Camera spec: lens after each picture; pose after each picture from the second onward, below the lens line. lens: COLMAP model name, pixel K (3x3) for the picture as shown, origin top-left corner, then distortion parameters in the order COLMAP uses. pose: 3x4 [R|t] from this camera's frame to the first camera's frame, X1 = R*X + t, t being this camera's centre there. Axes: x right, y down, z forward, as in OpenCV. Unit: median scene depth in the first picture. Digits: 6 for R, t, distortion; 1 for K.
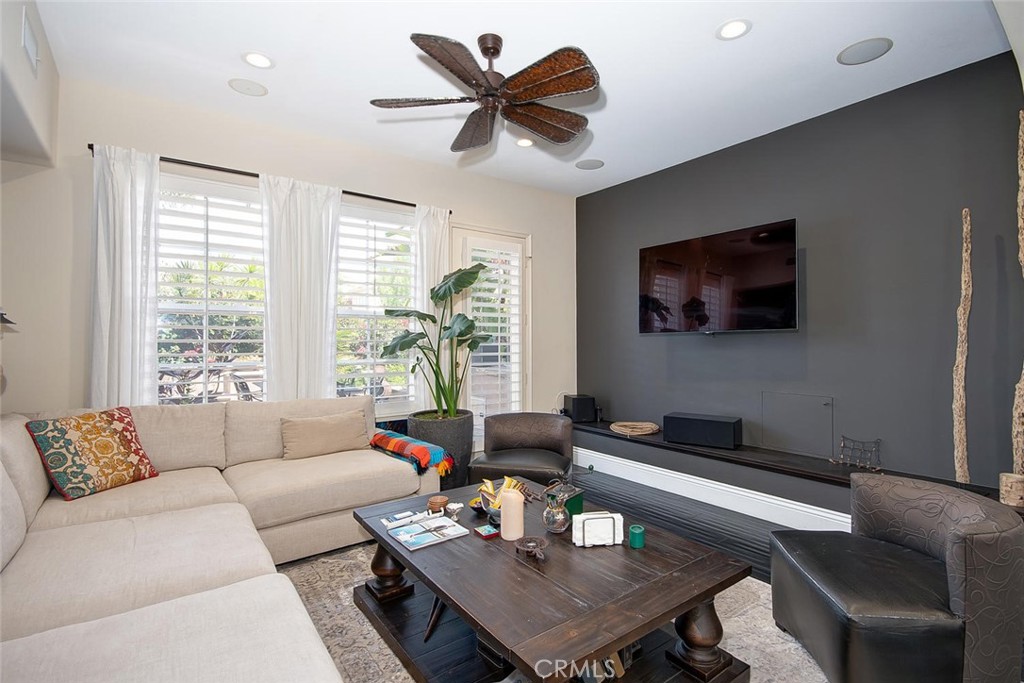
lens RADIAL K [[481.5, 0, 533.4], [0, 481.5, 336.8], [0, 0, 1]] dist [-0.000410, -0.002353]
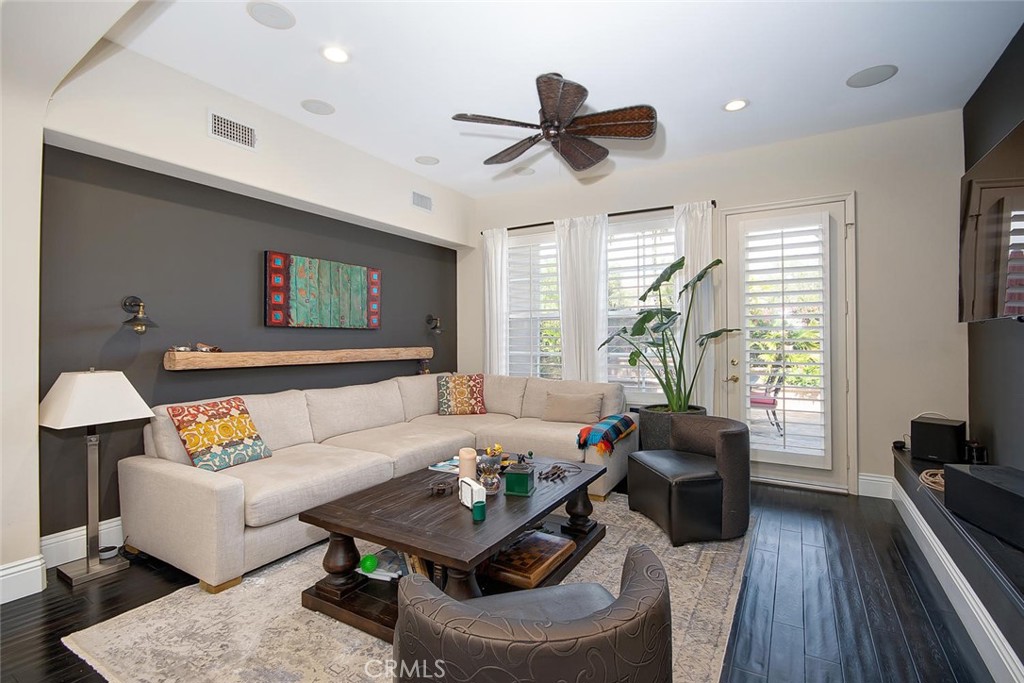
lens RADIAL K [[481.5, 0, 512.4], [0, 481.5, 335.1], [0, 0, 1]] dist [-0.000410, -0.002353]
pose [[0.366482, -0.000566, -0.930425, 0.772849], [0.012364, 0.999914, 0.004261, -0.006726], [0.930343, -0.013065, 0.366457, 0.384865]]
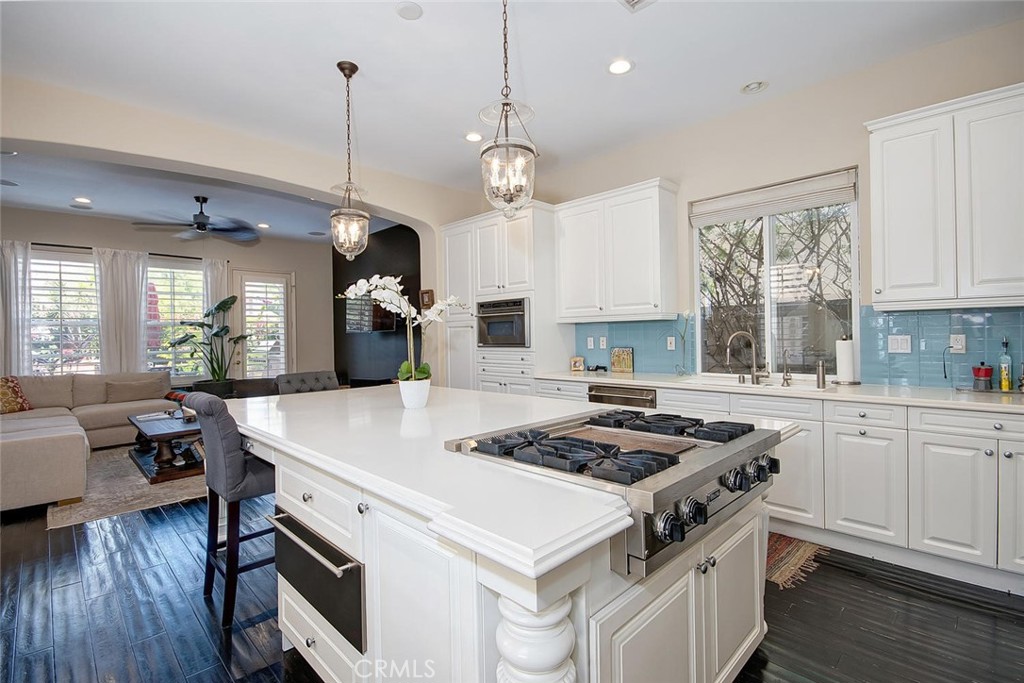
lens RADIAL K [[481.5, 0, 509.9], [0, 481.5, 340.2], [0, 0, 1]] dist [-0.000410, -0.002353]
pose [[0.993716, -0.009892, 0.111491, 0.814812], [0.008105, 0.999831, 0.016471, -0.011913], [-0.111635, -0.015464, 0.993629, -1.009933]]
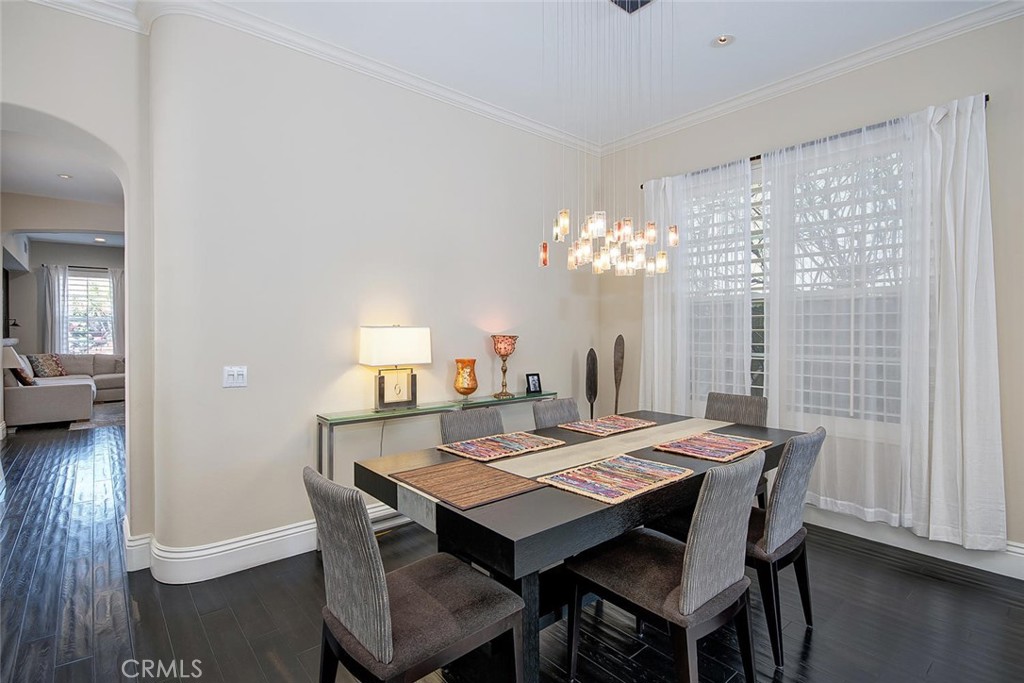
lens RADIAL K [[481.5, 0, 511.1], [0, 481.5, 339.5], [0, 0, 1]] dist [-0.000410, -0.002353]
pose [[0.998357, 0.003334, 0.057195, 1.572987], [-0.004759, 0.999681, 0.024797, -0.025072], [-0.057095, -0.025029, 0.998055, -1.871604]]
